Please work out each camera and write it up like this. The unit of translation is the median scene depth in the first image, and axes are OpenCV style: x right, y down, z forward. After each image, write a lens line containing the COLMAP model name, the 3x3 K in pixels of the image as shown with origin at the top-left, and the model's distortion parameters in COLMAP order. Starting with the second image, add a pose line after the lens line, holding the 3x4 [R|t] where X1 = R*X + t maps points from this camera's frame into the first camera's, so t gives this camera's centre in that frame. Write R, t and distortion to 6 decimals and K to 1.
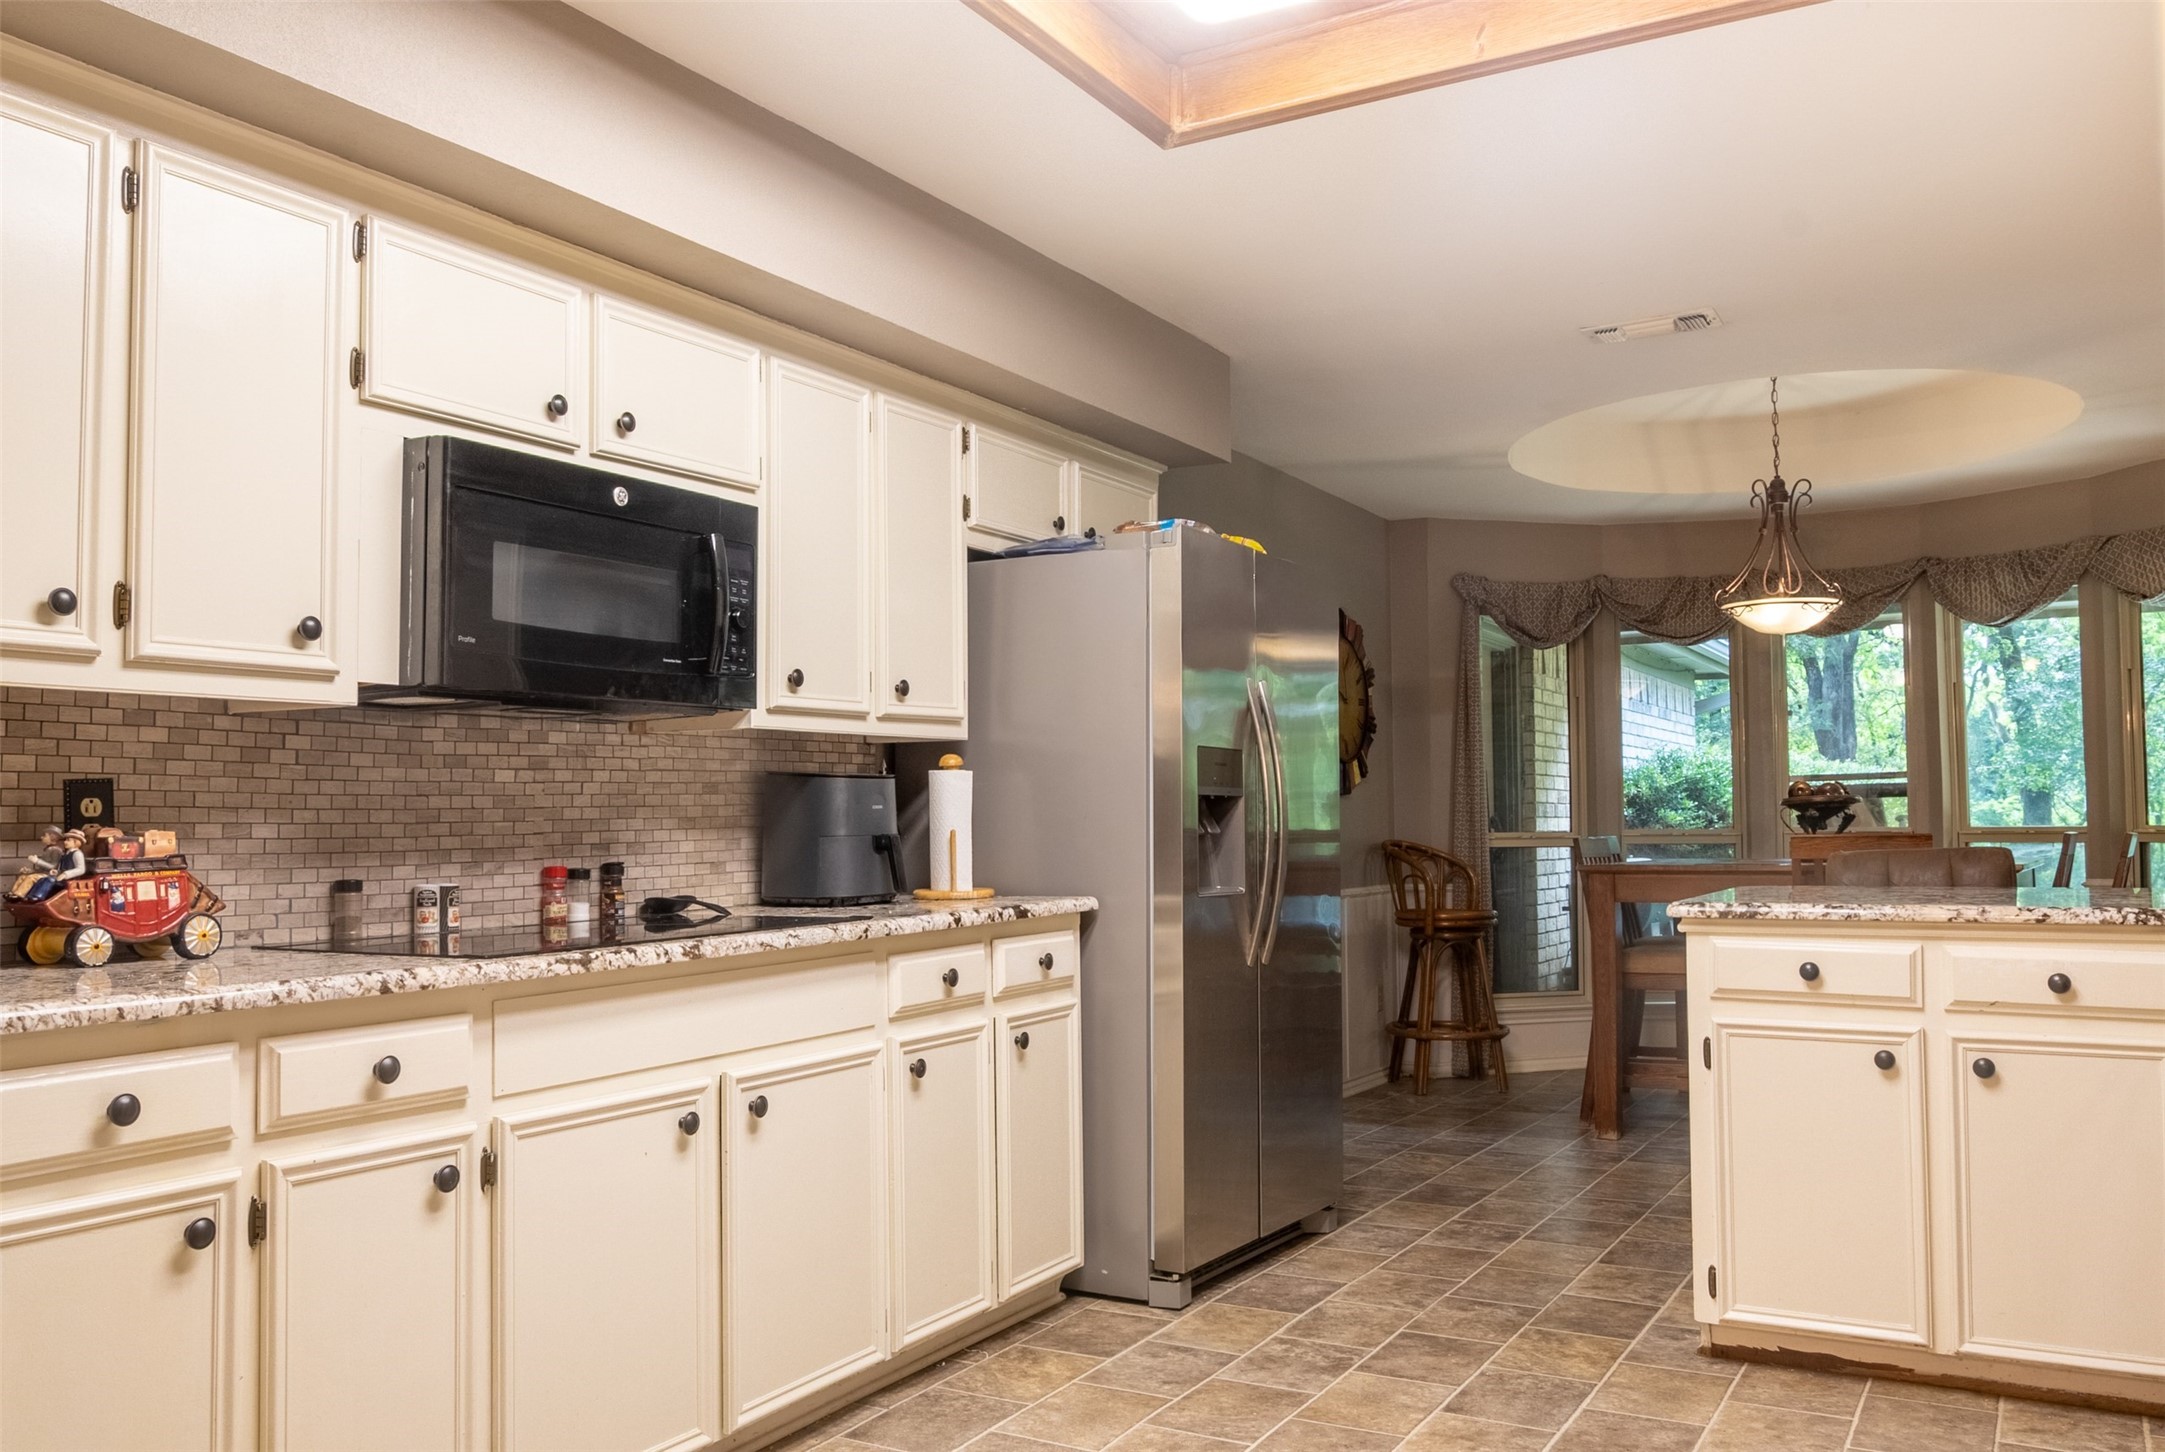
lens RADIAL K [[1737.3, 0, 1082.5], [0, 1737.3, 726.0], [0, 0, 1]] dist [-0.000522, 0.002370]
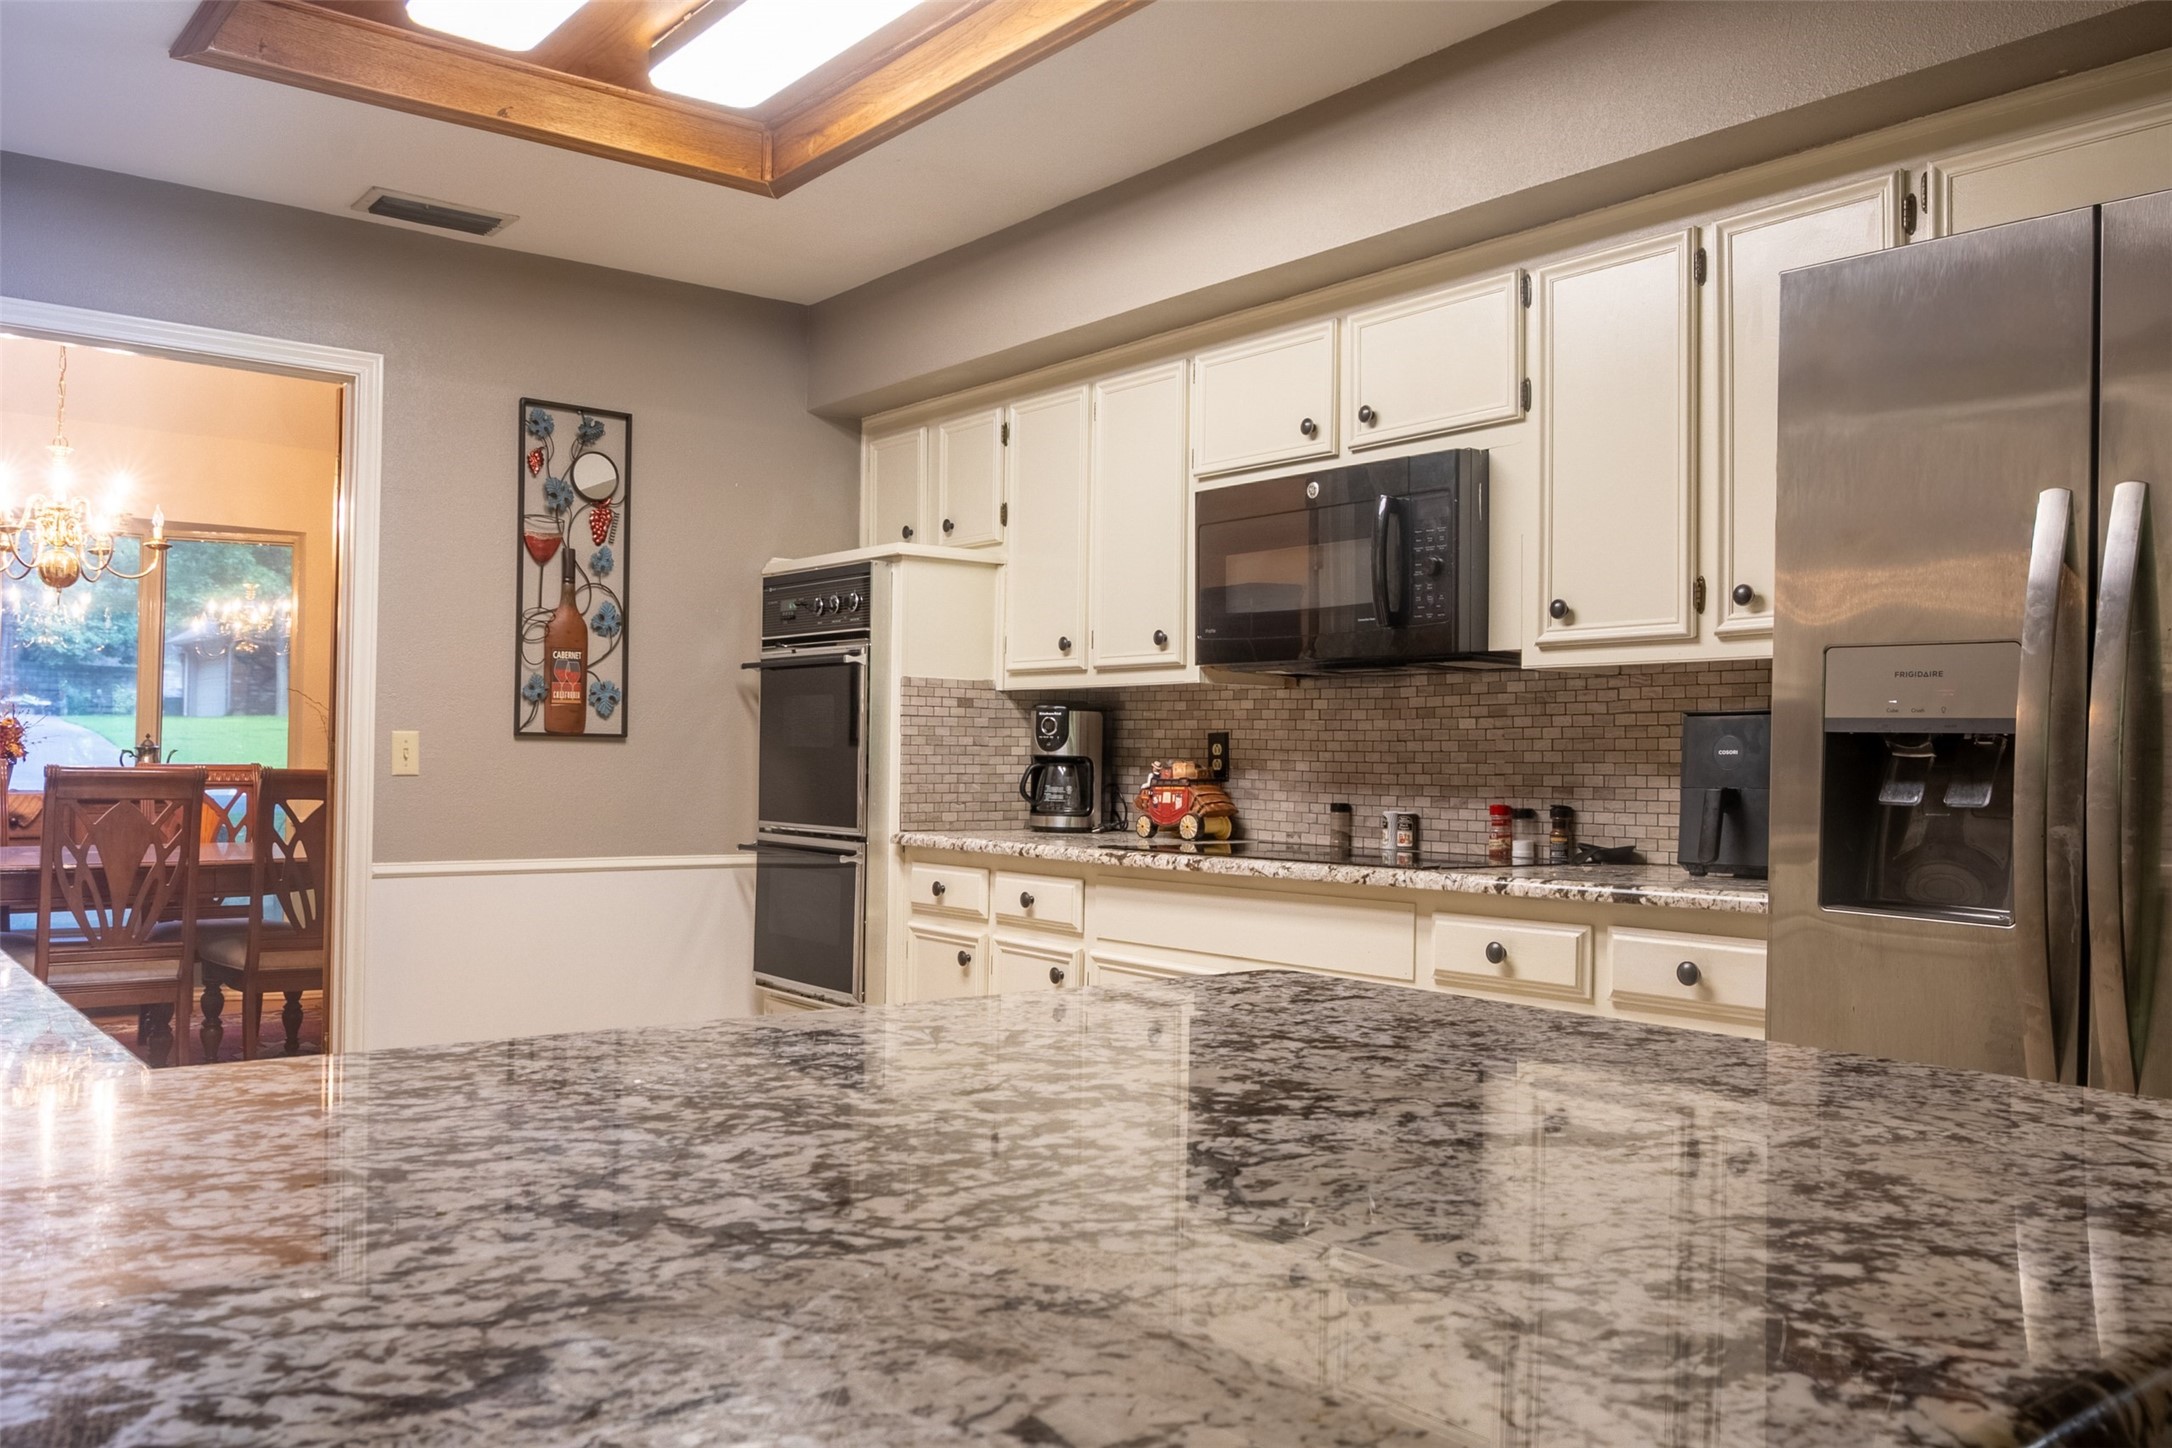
lens RADIAL K [[1718.0, 0, 1088.8], [0, 1718.0, 739.2], [0, 0, 1]] dist [-0.010865, -0.005252]
pose [[-0.373460, -0.005001, -0.927633, 0.378243], [0.039699, 0.998983, -0.021368, 0.024720], [0.926797, -0.044806, -0.372882, 0.551401]]
